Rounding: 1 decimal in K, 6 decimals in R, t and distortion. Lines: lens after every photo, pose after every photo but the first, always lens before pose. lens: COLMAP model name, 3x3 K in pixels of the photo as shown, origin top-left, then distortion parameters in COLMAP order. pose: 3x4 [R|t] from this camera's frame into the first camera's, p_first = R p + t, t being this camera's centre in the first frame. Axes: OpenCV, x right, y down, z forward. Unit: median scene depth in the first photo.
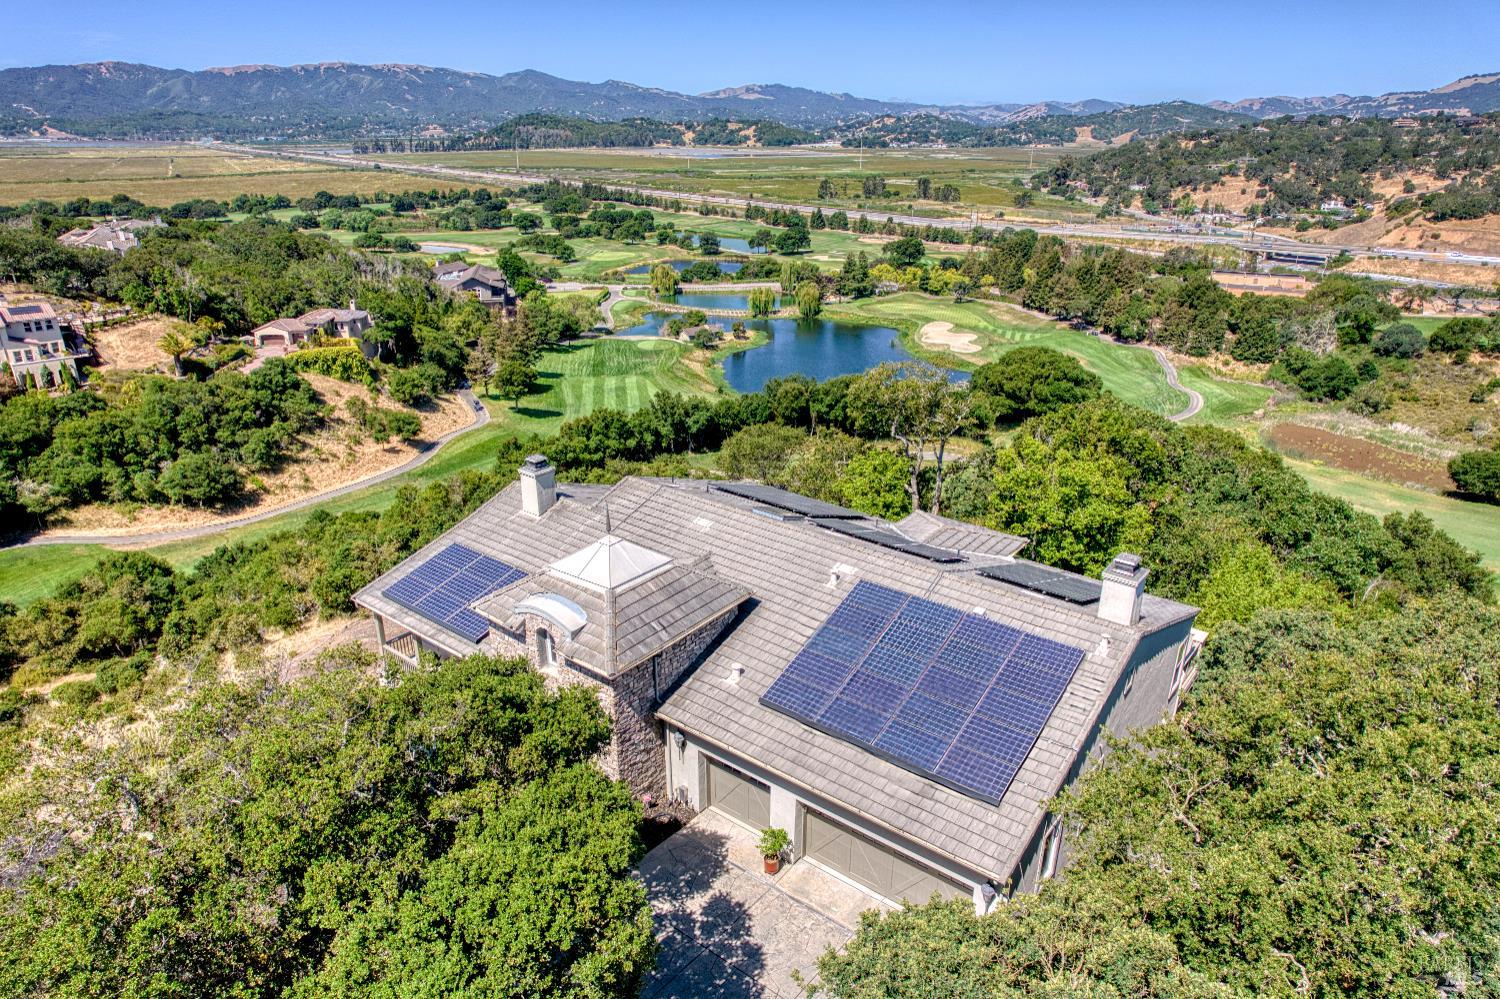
lens RADIAL K [[958.3, 0, 751.8], [0, 958.3, 504.2], [0, 0, 1]] dist [-0.086759, 0.080693]
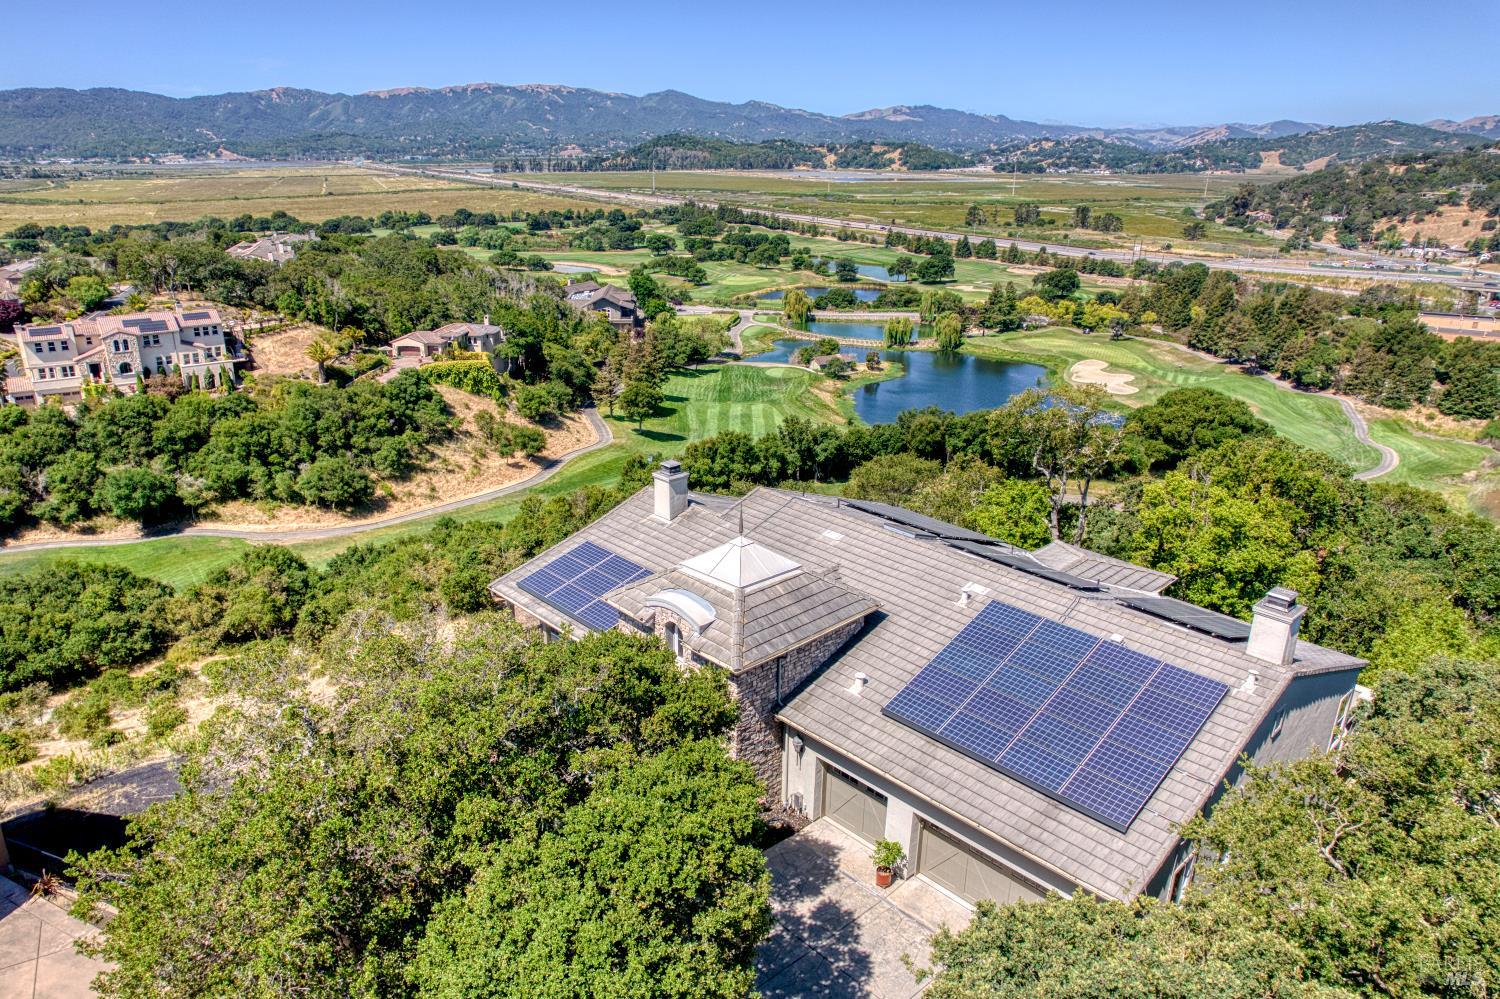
lens RADIAL K [[1009.8, 0, 715.0], [0, 1009.8, 508.9], [0, 0, 1]] dist [-0.083819, 0.077336]
pose [[0.985560, 0.058310, -0.158971, -0.001397], [-0.063638, 0.997562, -0.028626, 0.005651], [0.156914, 0.038329, 0.986868, -0.010055]]
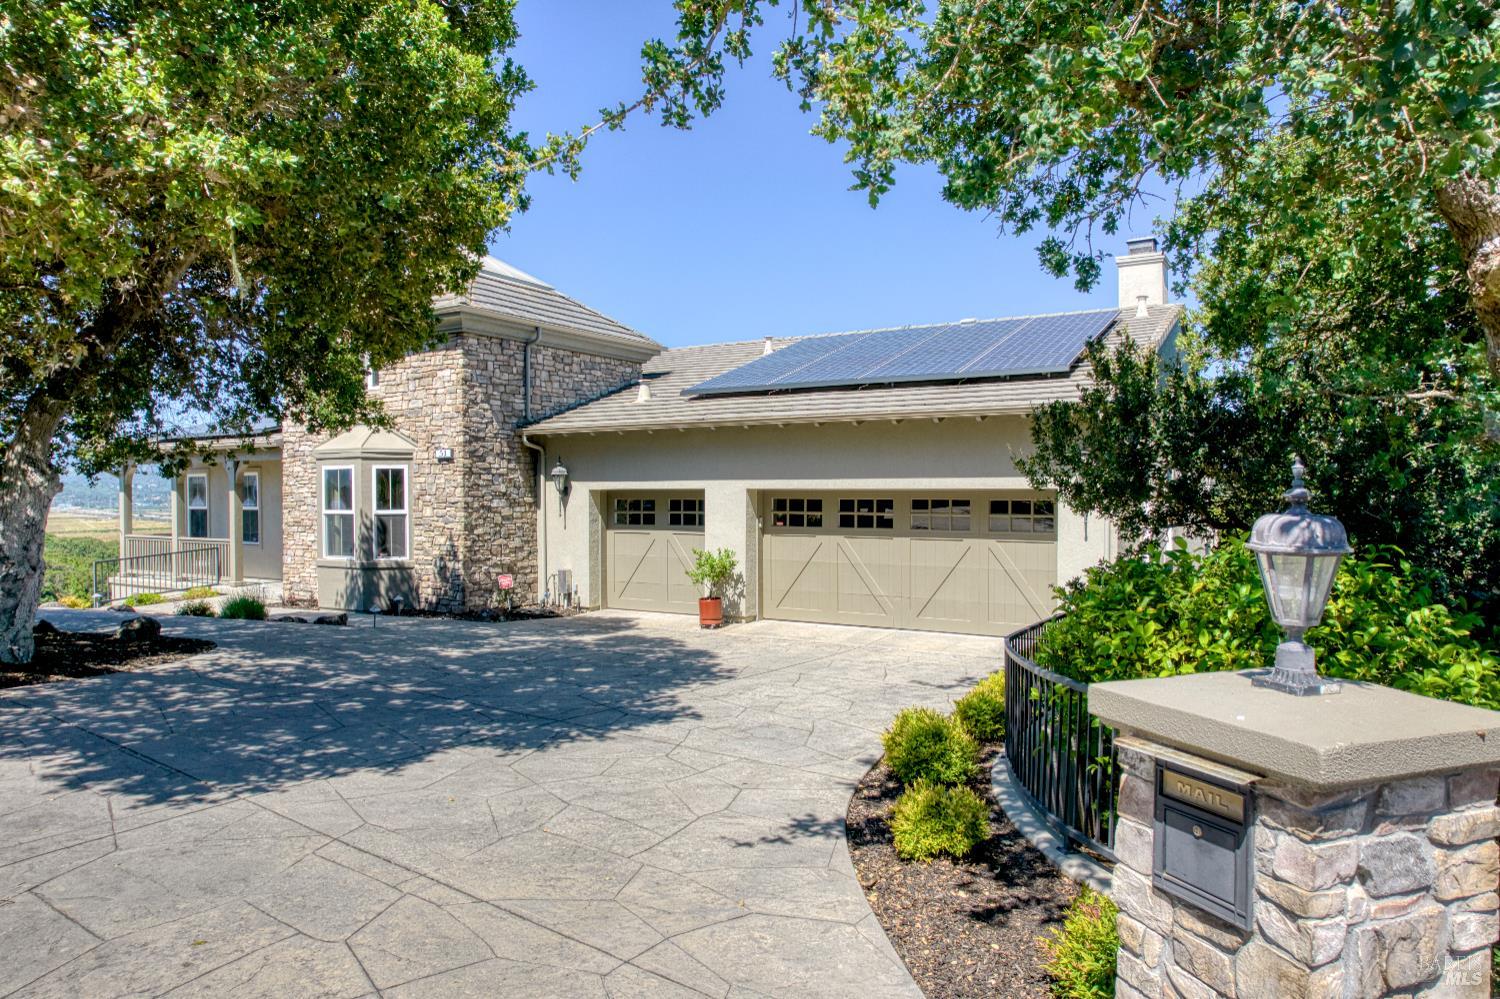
lens RADIAL K [[955.2, 0, 750.4], [0, 955.2, 506.2], [0, 0, 1]] dist [-0.077312, 0.067783]
pose [[0.990802, -0.008716, 0.135040, -0.005444], [0.056959, 0.932080, -0.357747, 0.079617], [-0.122750, 0.362148, 0.924003, 0.059422]]
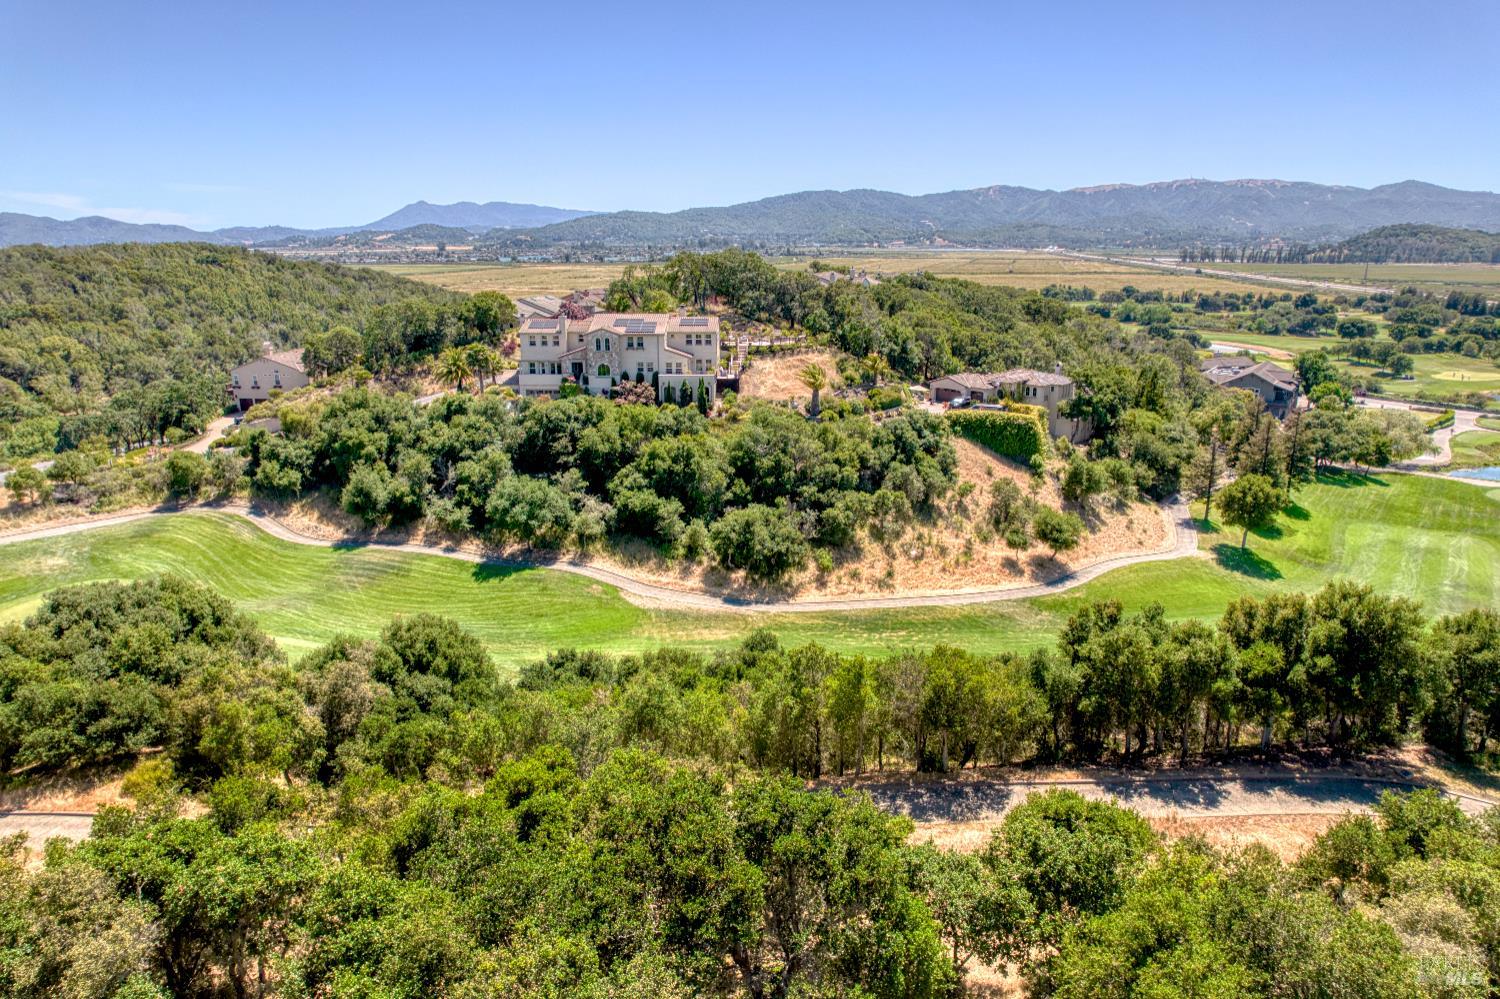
lens RADIAL K [[955.2, 0, 750.4], [0, 955.2, 506.2], [0, 0, 1]] dist [-0.077312, 0.067783]
pose [[0.695832, 0.193060, -0.691770, -0.042115], [-0.266839, 0.963741, 0.000556, -0.040059], [0.666794, 0.184204, 0.722118, 0.332899]]
